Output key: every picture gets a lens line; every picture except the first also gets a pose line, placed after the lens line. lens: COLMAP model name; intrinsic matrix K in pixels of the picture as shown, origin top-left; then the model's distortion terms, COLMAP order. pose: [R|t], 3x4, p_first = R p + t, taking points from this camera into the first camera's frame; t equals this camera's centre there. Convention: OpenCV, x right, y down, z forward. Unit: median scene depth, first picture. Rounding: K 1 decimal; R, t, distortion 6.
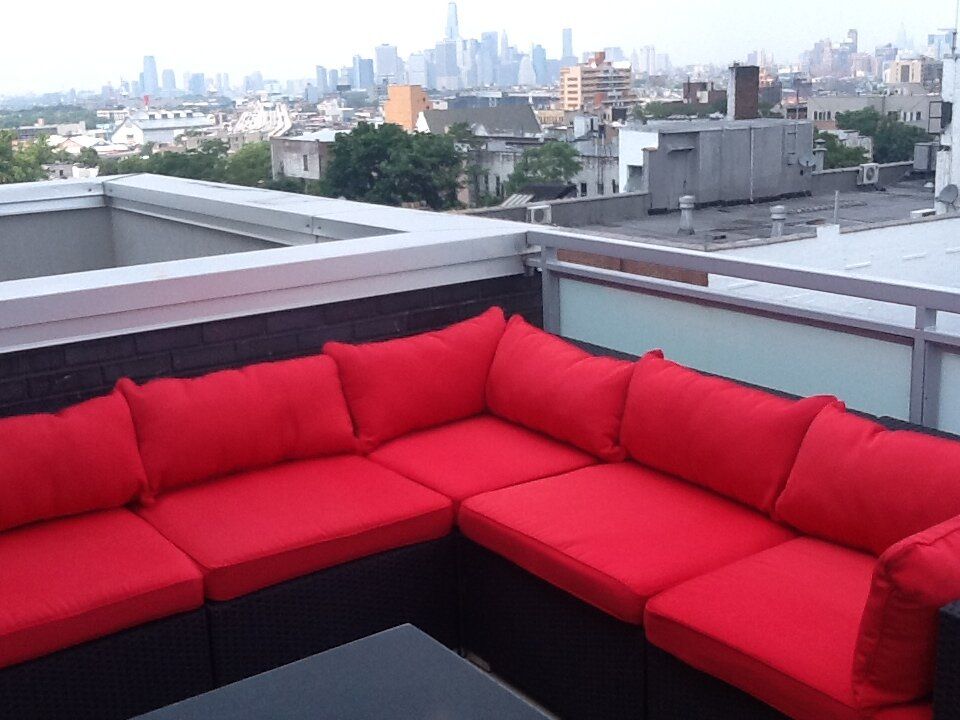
lens RADIAL K [[1164.8, 0, 478.1], [0, 1164.8, 358.3], [0, 0, 1]] dist [-0.036701, 0.000000]
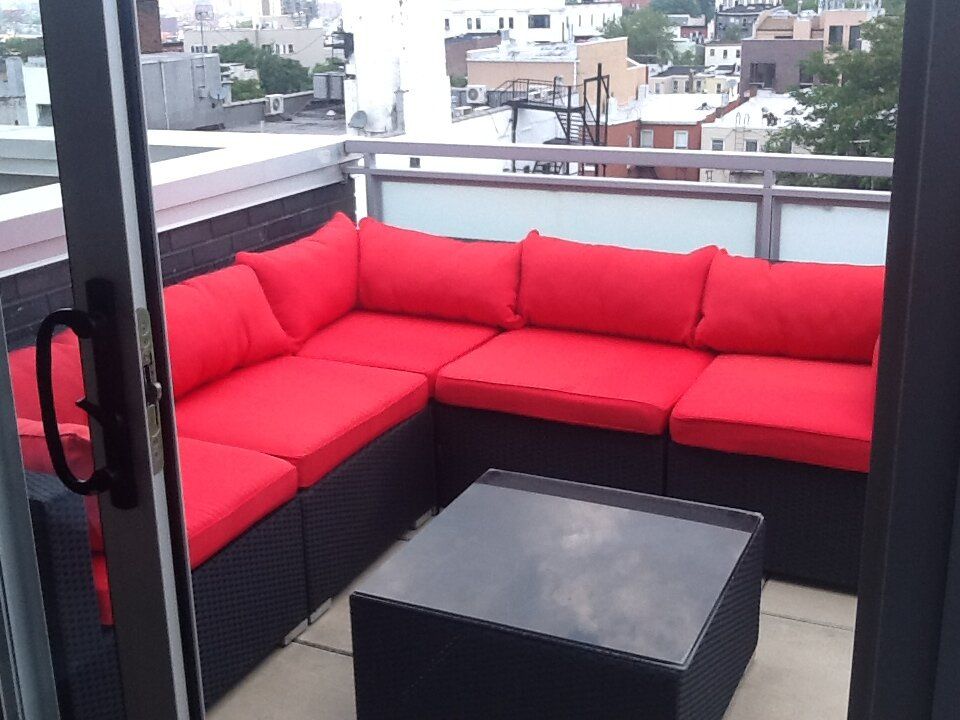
lens RADIAL K [[1164.8, 0, 485.6], [0, 1164.8, 365.8], [0, 0, 1]] dist [-0.036701, 0.000000]
pose [[0.863189, -0.140043, 0.485070, -0.243262], [0.111215, 0.989903, 0.087883, 0.010172], [-0.492480, -0.021912, 0.870048, 0.001701]]
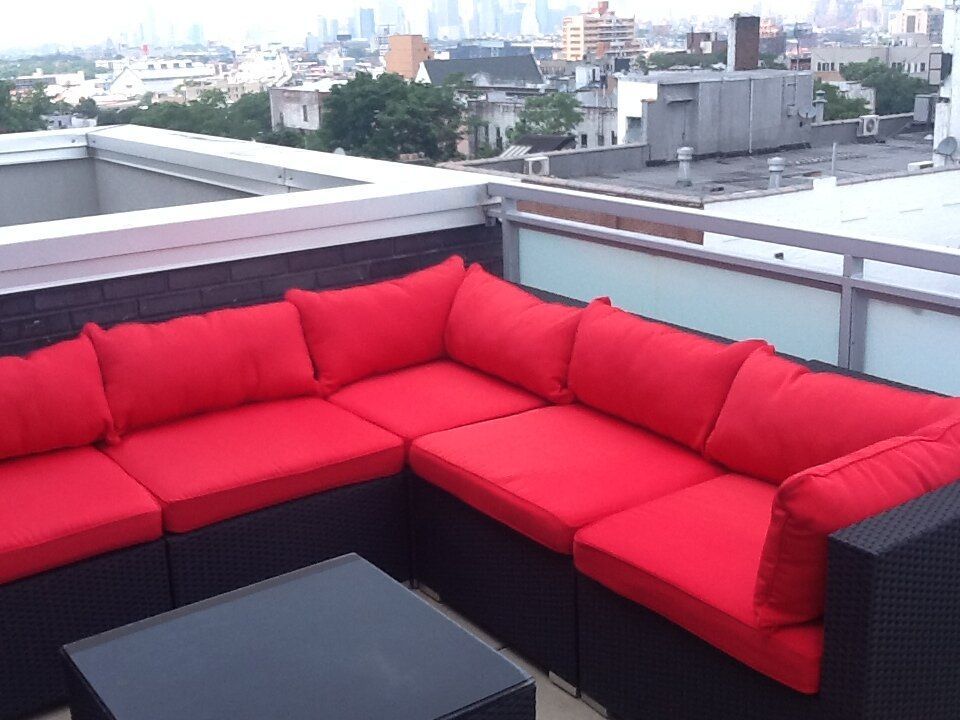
lens RADIAL K [[1164.8, 0, 481.3], [0, 1164.8, 353.3], [0, 0, 1]] dist [-0.036701, 0.000000]
pose [[0.999998, 0.001683, 0.000738, 0.022151], [-0.001709, 0.999322, 0.036770, 0.002610], [-0.000675, -0.036771, 0.999323, -0.021060]]
